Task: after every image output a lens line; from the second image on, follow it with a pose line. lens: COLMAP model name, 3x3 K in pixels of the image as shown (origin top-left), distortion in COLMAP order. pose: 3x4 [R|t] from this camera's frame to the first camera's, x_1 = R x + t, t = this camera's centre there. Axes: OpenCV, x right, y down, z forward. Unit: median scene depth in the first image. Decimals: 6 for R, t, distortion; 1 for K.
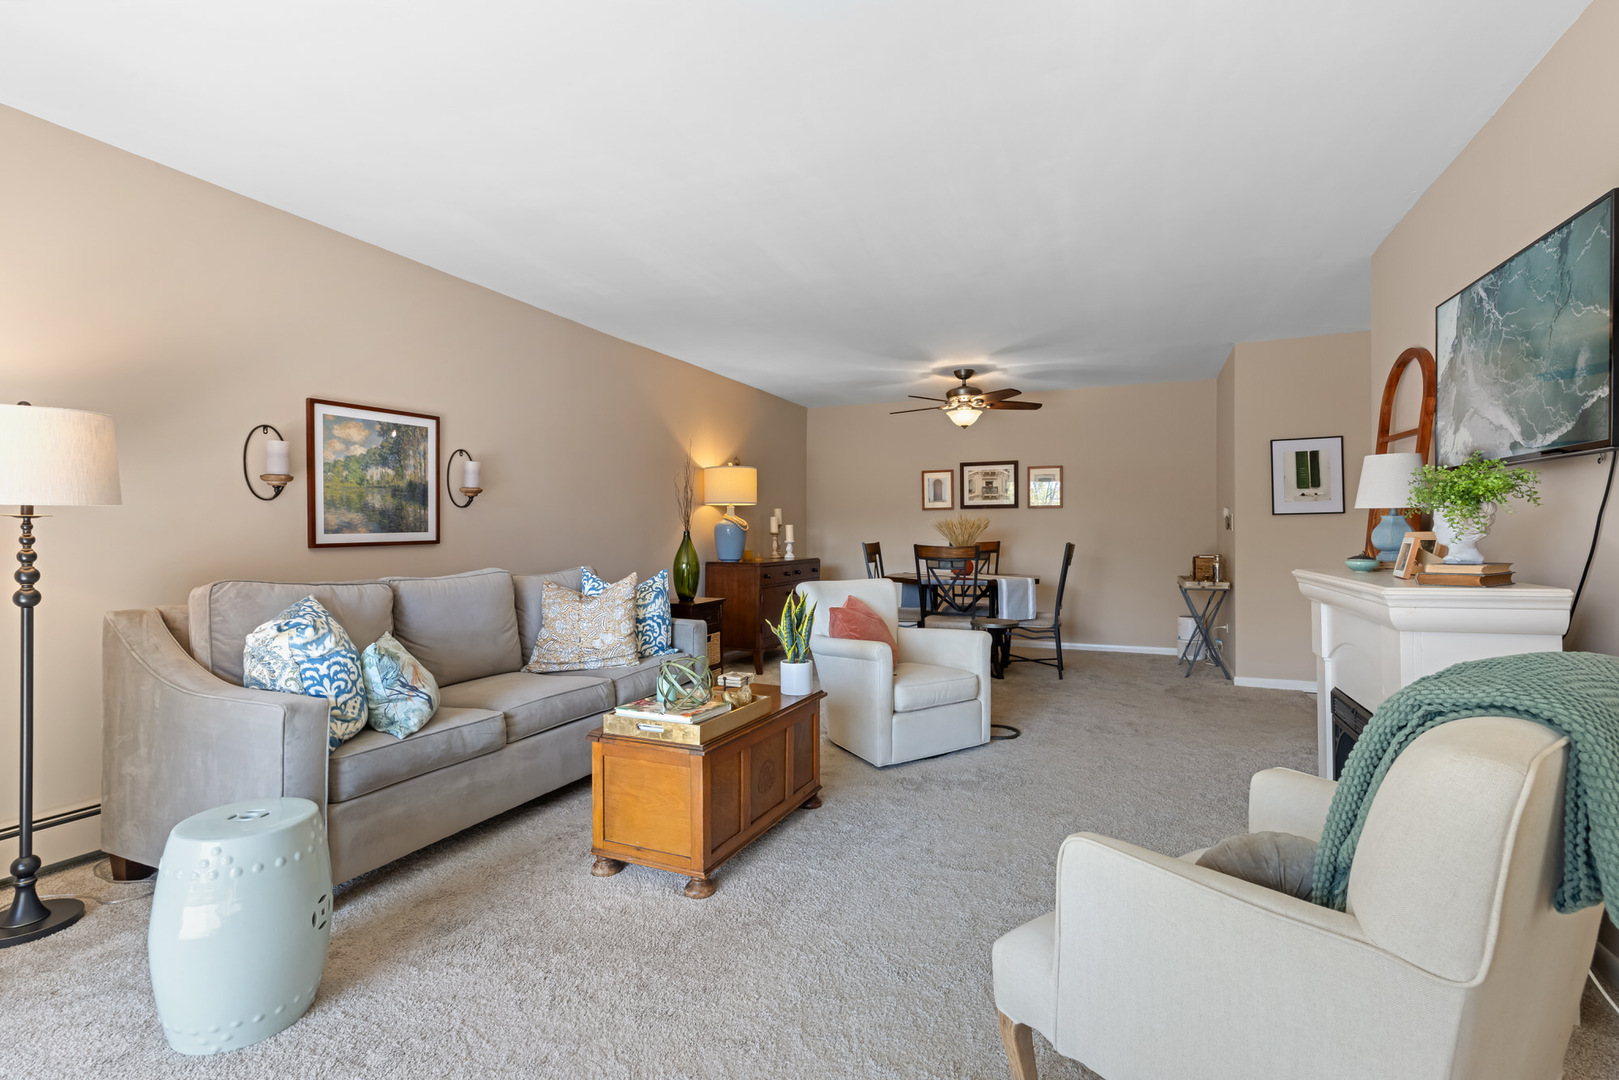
lens RADIAL K [[738.1, 0, 823.0], [0, 738.1, 538.4], [0, 0, 1]] dist [-0.003408, -0.000136]
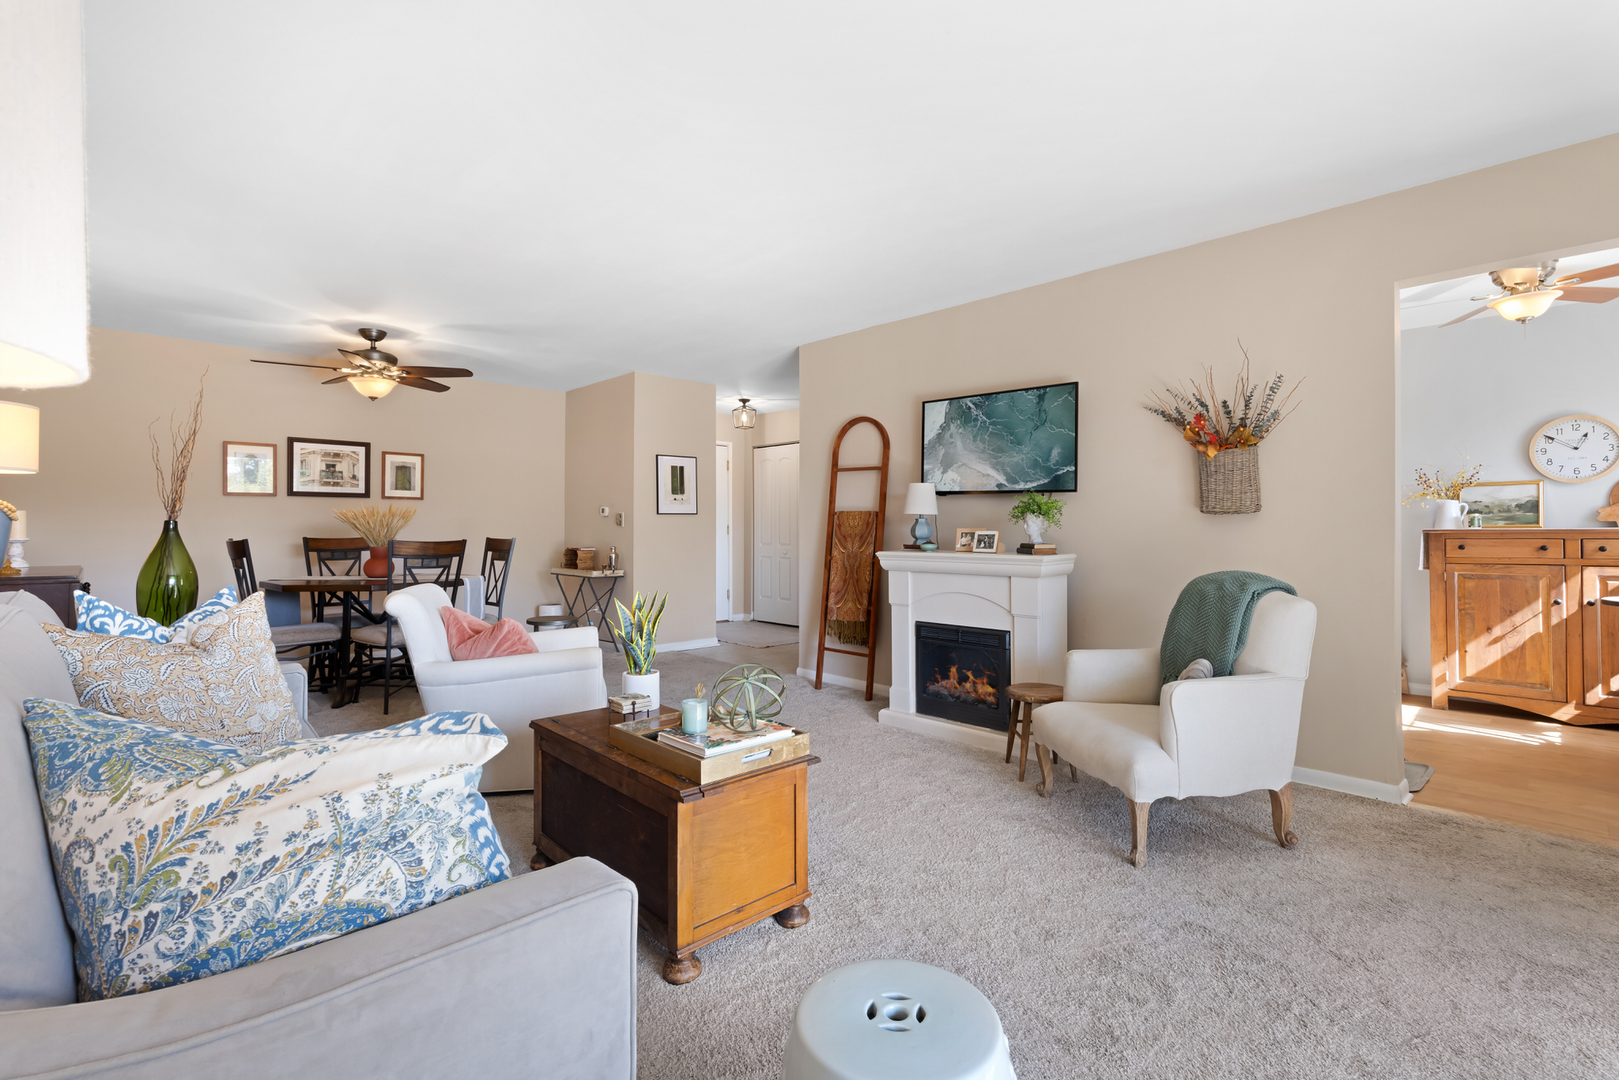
lens RADIAL K [[721.5, 0, 814.2], [0, 721.5, 531.7], [0, 0, 1]] dist [0.000333, 0.000073]
pose [[0.403845, 0.000456, 0.914827, -0.389609], [0.002014, 0.999997, -0.001388, 0.000410], [-0.914825, 0.002403, 0.403843, 0.245158]]
